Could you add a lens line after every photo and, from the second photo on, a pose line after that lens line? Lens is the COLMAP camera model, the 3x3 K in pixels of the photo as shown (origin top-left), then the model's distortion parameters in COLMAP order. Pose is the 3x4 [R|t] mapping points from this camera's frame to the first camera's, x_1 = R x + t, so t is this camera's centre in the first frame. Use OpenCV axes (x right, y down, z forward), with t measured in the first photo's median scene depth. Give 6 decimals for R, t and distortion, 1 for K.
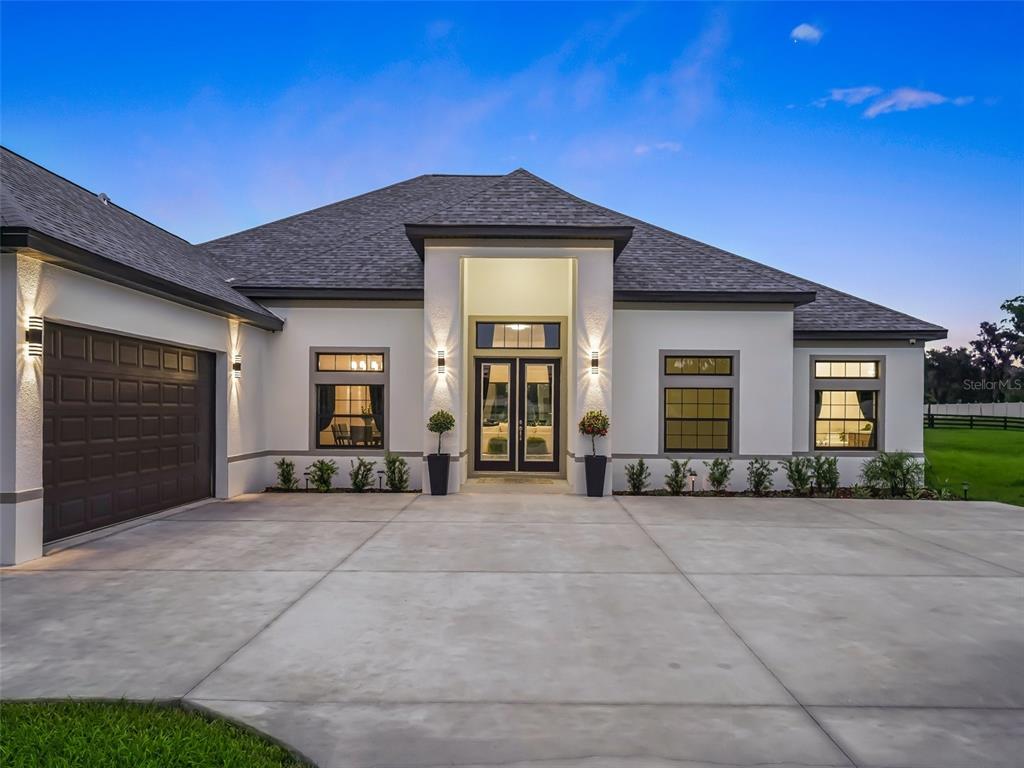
lens RADIAL K [[658.2, 0, 512.0], [0, 658.2, 384.0], [0, 0, 1]] dist [0.001412, -0.000048]
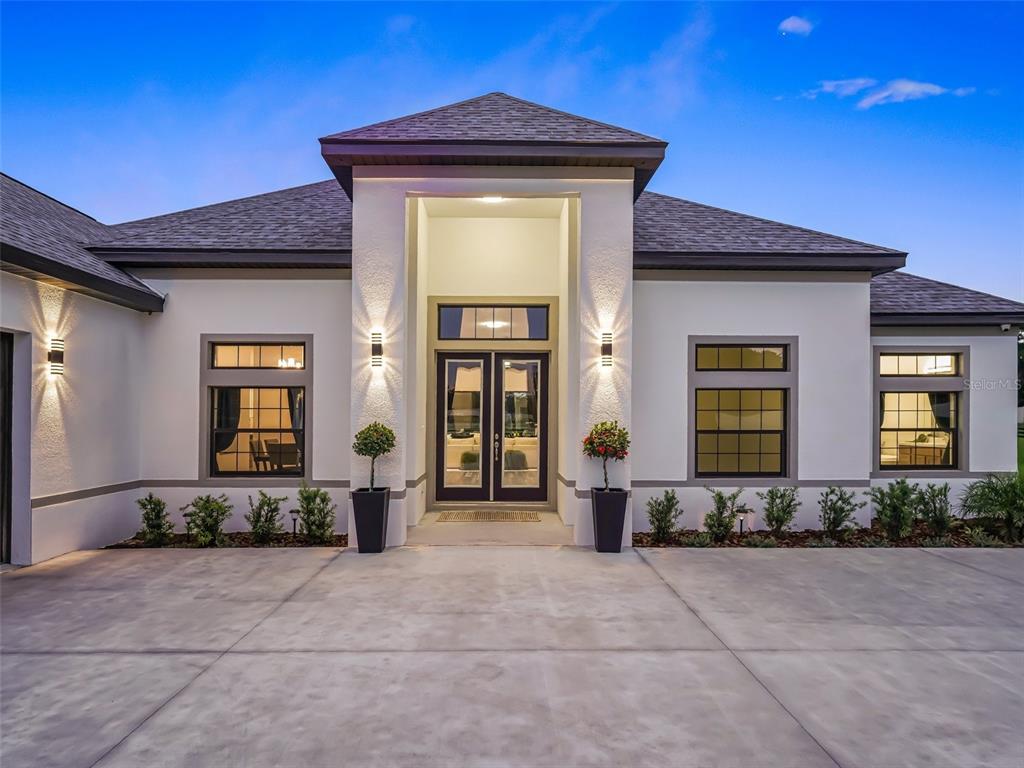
lens RADIAL K [[536.8, 0, 549.0], [0, 536.8, 367.2], [0, 0, 1]] dist [-0.003180, -0.000440]
pose [[0.994403, 0.002251, 0.105631, 0.008387], [0.003688, 0.998424, -0.055998, 0.014573], [-0.105591, 0.056074, 0.992827, 0.412933]]
